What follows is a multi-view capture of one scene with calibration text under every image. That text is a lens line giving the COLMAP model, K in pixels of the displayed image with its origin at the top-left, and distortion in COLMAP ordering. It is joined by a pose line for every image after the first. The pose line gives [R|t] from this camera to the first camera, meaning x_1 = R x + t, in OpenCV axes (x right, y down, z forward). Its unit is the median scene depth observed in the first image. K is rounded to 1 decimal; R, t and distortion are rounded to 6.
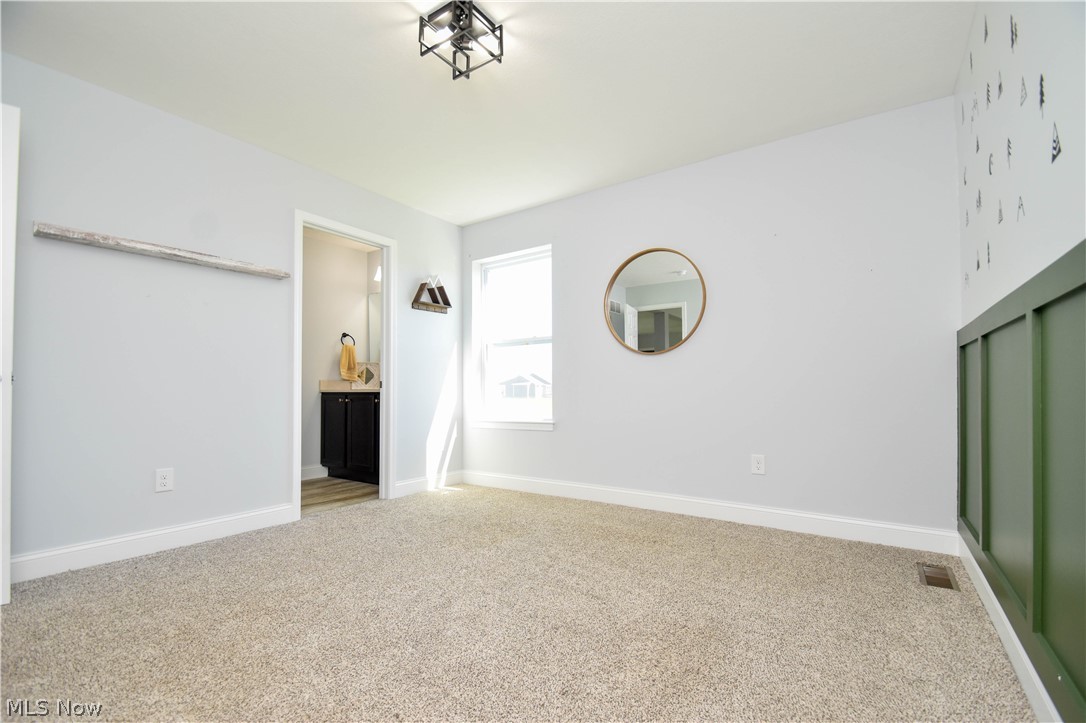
lens RADIAL K [[472.8, 0, 546.5], [0, 472.8, 387.4], [0, 0, 1]] dist [0.000346, -0.000029]
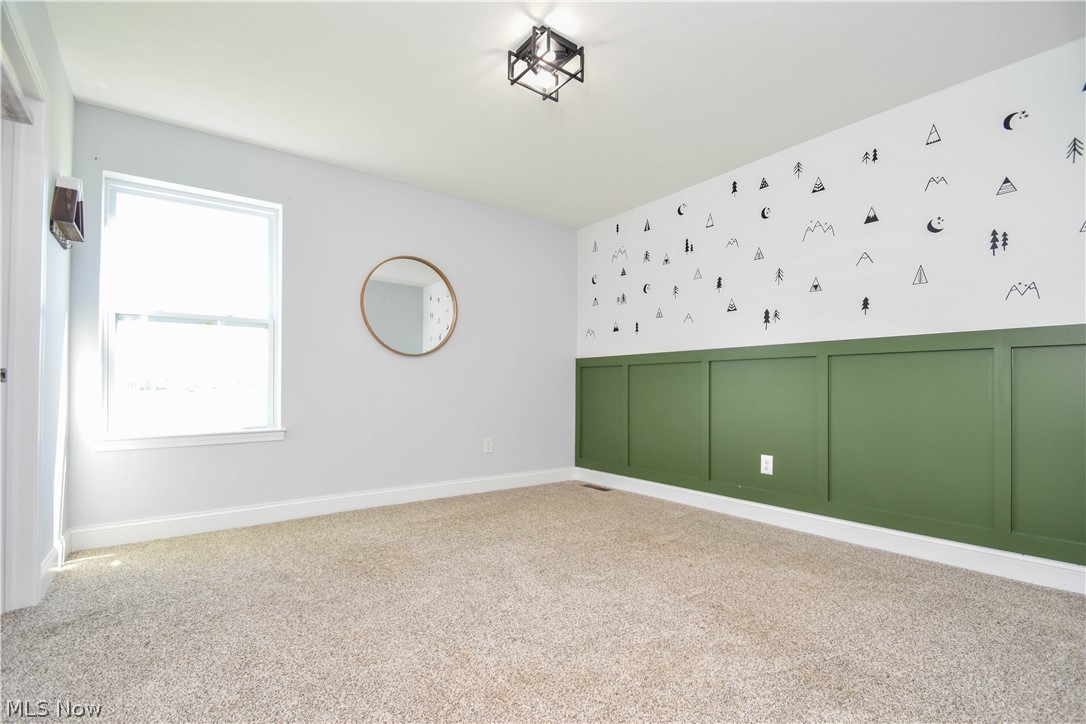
lens RADIAL K [[472.8, 0, 546.5], [0, 472.8, 387.9], [0, 0, 1]] dist [0.000346, -0.000029]
pose [[0.340873, 0.008516, 0.940071, -0.586468], [-0.009026, 0.999943, -0.005786, 0.005218], [-0.940066, -0.006513, 0.340930, 0.310945]]
